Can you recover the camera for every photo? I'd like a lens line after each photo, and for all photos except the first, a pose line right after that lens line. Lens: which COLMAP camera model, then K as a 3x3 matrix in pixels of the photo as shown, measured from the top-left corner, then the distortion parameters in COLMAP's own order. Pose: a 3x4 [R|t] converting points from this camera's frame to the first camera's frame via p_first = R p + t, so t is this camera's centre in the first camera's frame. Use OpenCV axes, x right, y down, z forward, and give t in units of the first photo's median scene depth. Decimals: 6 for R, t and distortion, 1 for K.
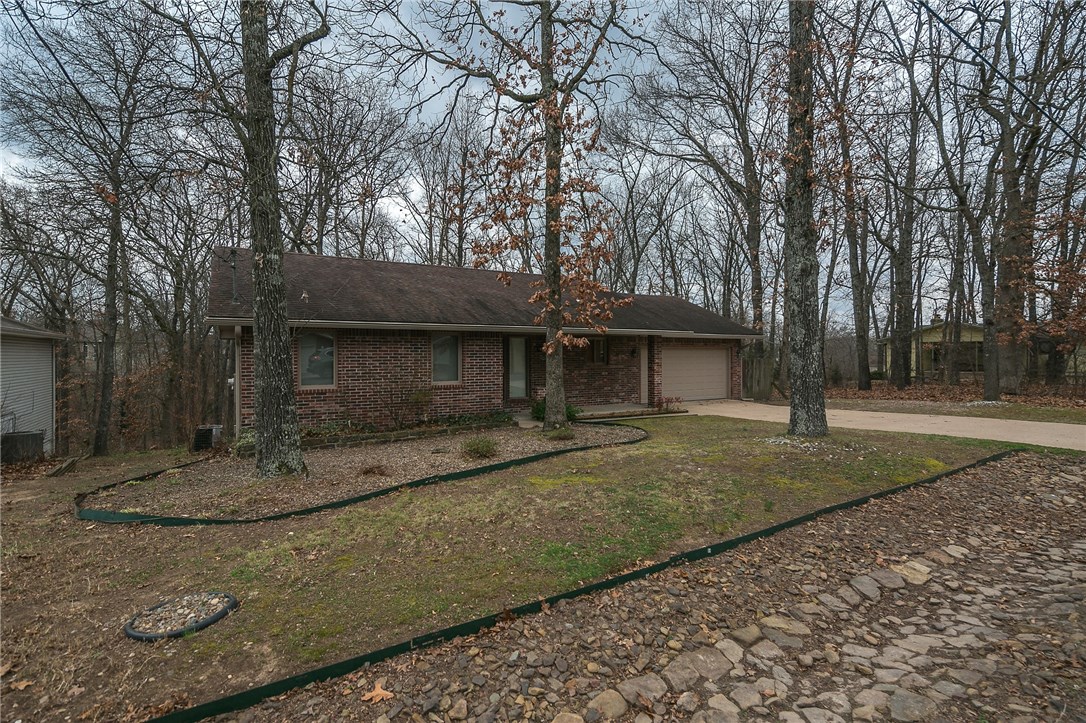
lens RADIAL K [[533.7, 0, 542.0], [0, 533.7, 361.3], [0, 0, 1]] dist [0.000073, 0.000005]
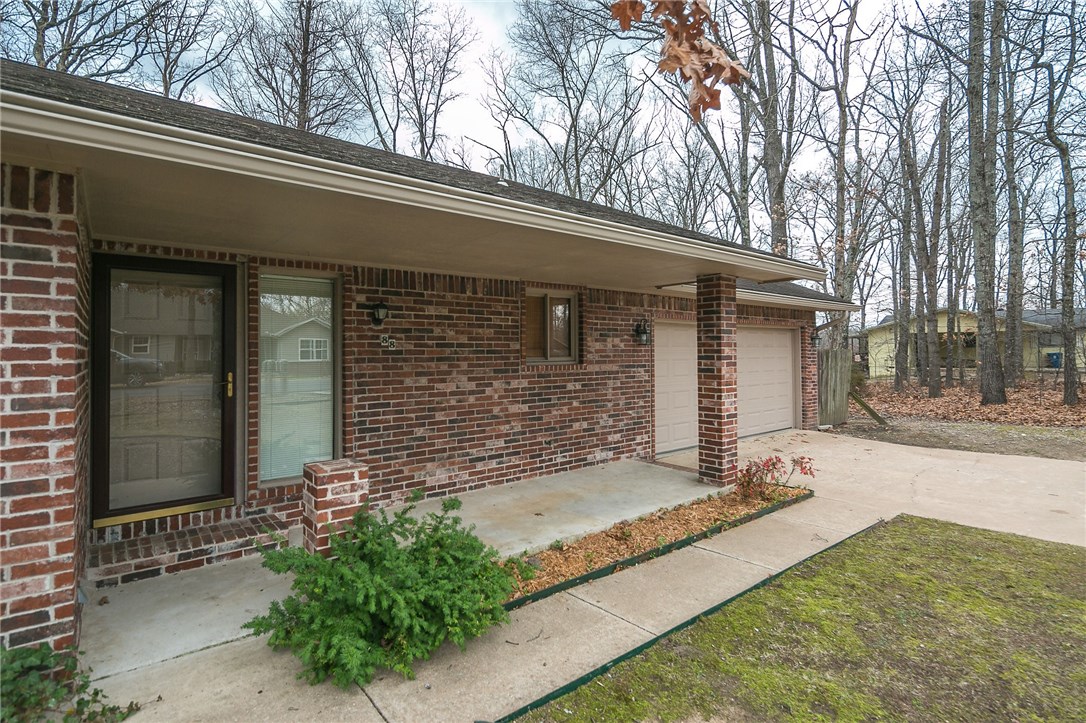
lens RADIAL K [[537.8, 0, 542.8], [0, 537.8, 357.5], [0, 0, 1]] dist [-0.001282, 0.001074]
pose [[0.989587, -0.002444, 0.143917, 0.040414], [0.002277, 0.999997, 0.001325, 0.001767], [-0.143920, -0.000984, 0.989589, 0.616414]]
